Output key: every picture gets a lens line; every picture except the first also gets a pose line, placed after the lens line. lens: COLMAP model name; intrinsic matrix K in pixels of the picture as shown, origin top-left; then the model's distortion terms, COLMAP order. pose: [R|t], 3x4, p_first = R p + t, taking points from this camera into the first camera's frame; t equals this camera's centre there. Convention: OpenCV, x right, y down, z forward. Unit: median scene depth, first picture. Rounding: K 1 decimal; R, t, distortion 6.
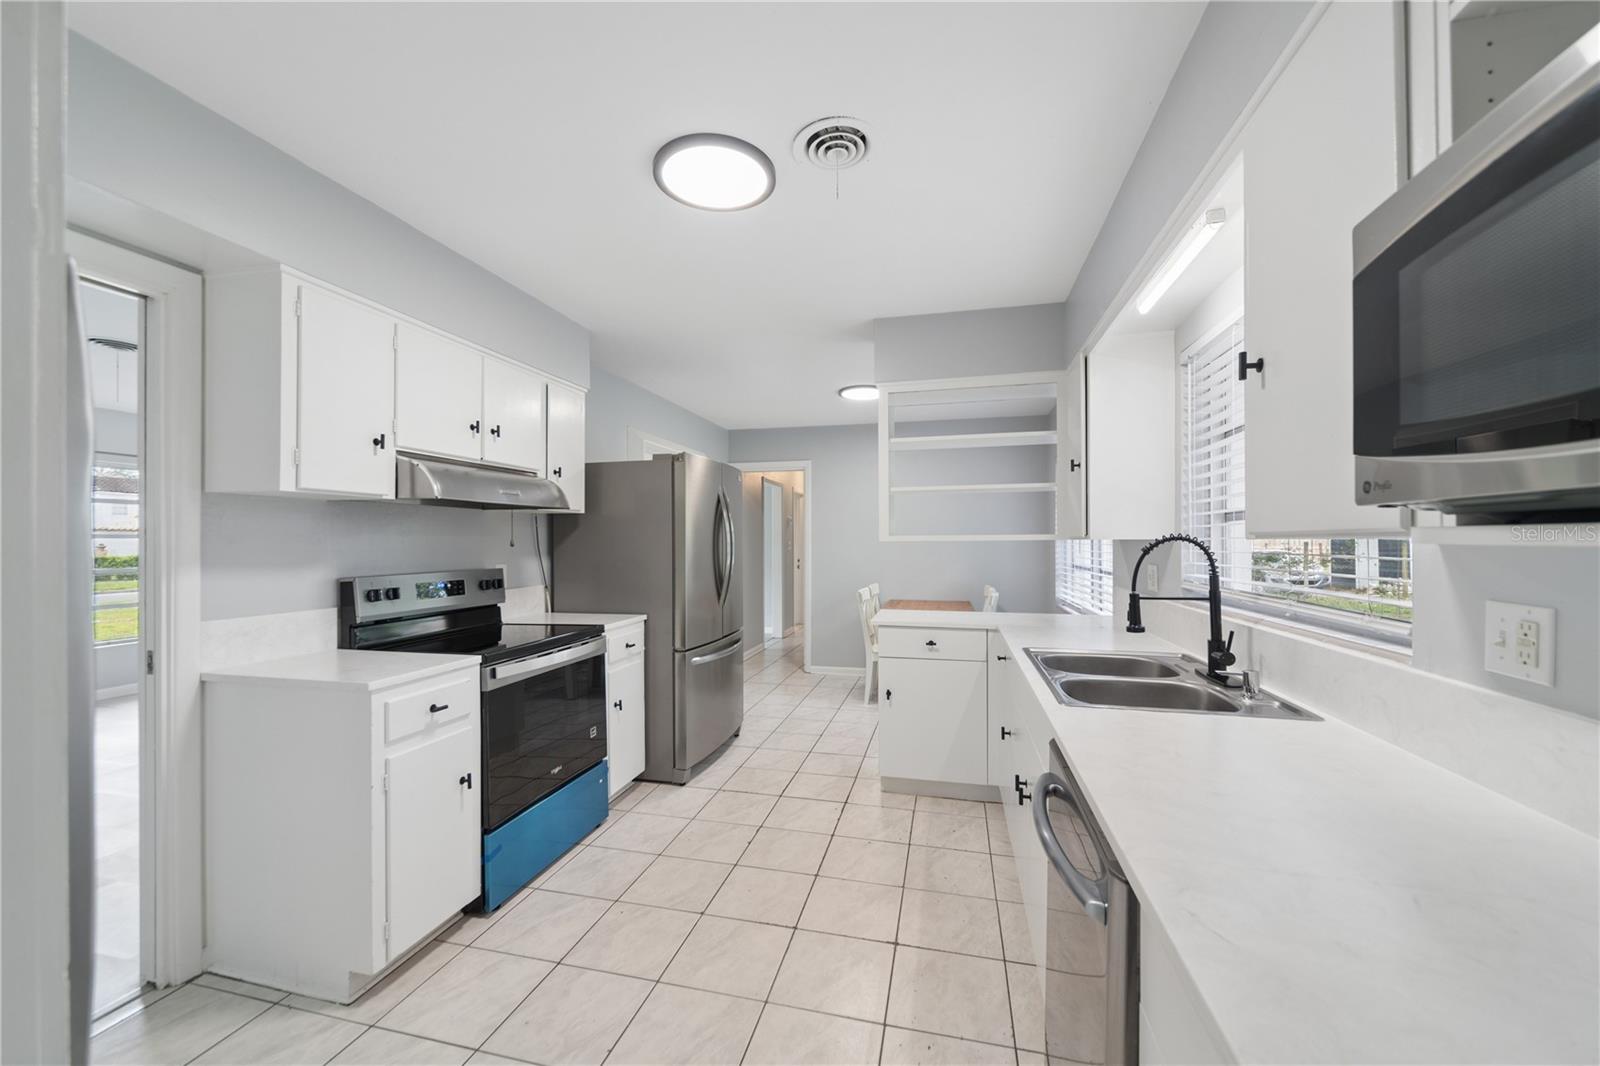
lens RADIAL K [[611.6, 0, 800.7], [0, 611.6, 540.5], [0, 0, 1]] dist [0.002139, -0.000207]
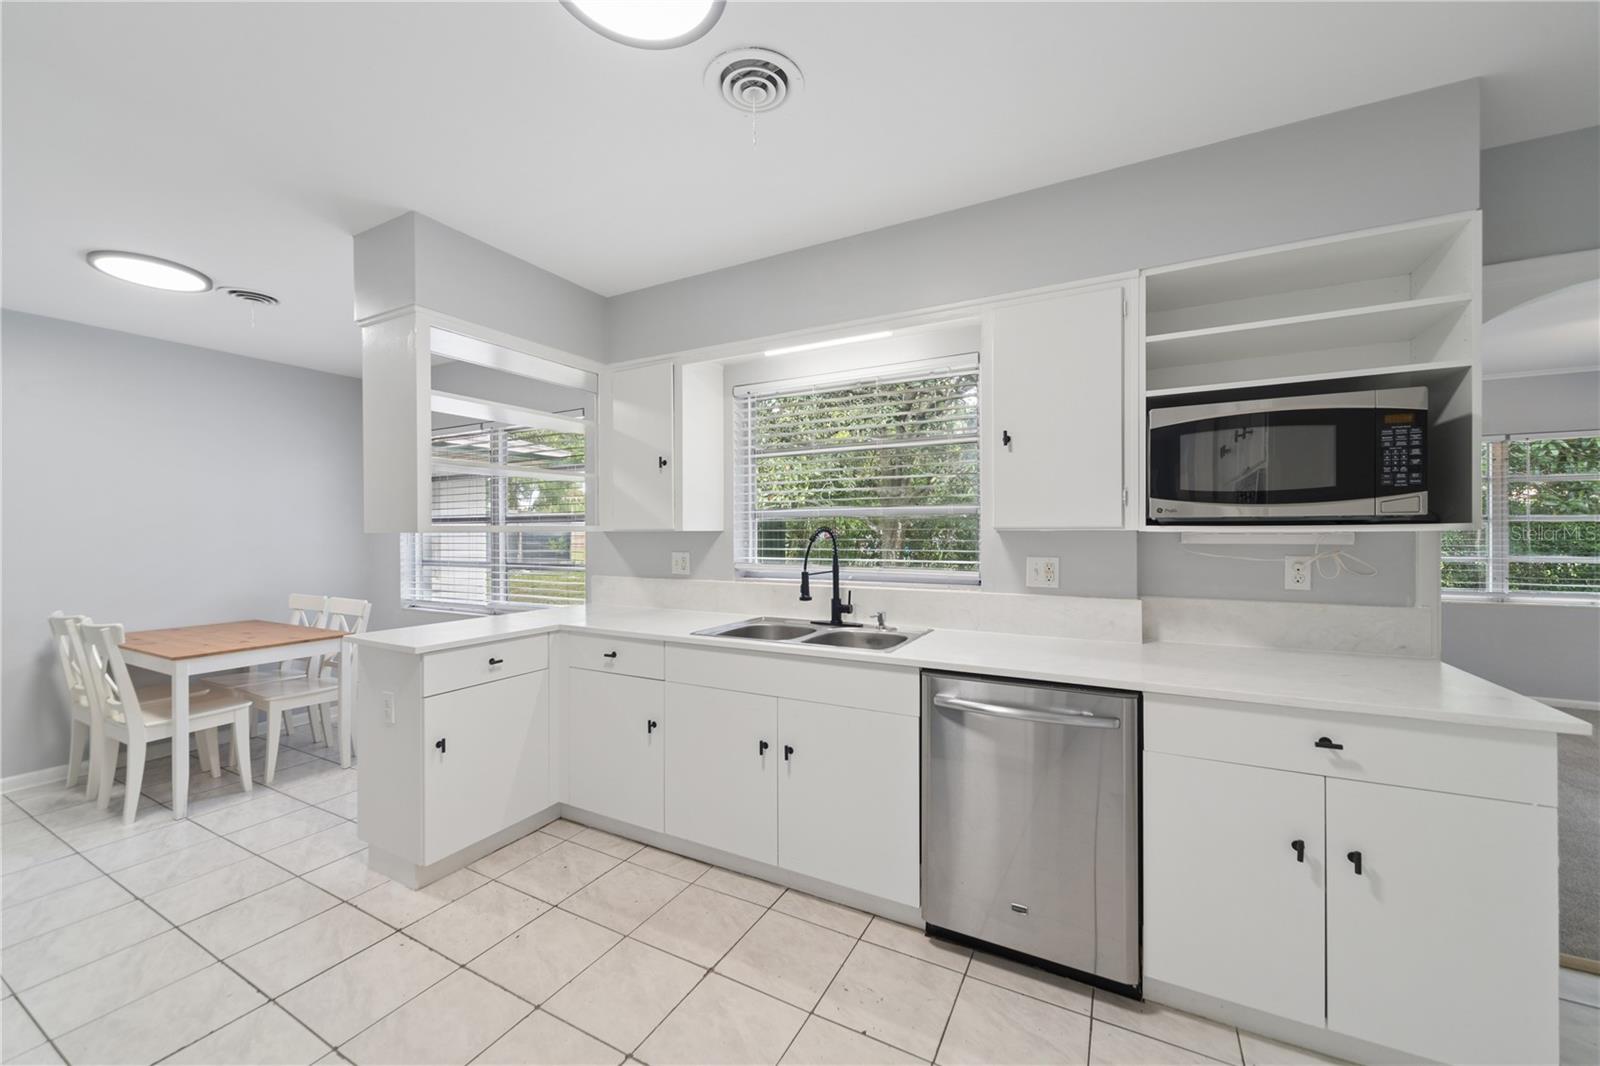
lens RADIAL K [[611.6, 0, 796.0], [0, 611.6, 531.6], [0, 0, 1]] dist [0.002139, -0.000207]
pose [[0.252544, 0.002038, 0.967583, -0.666305], [0.002880, 0.999992, -0.002858, 0.002785], [-0.967581, 0.003508, 0.252536, 0.607068]]
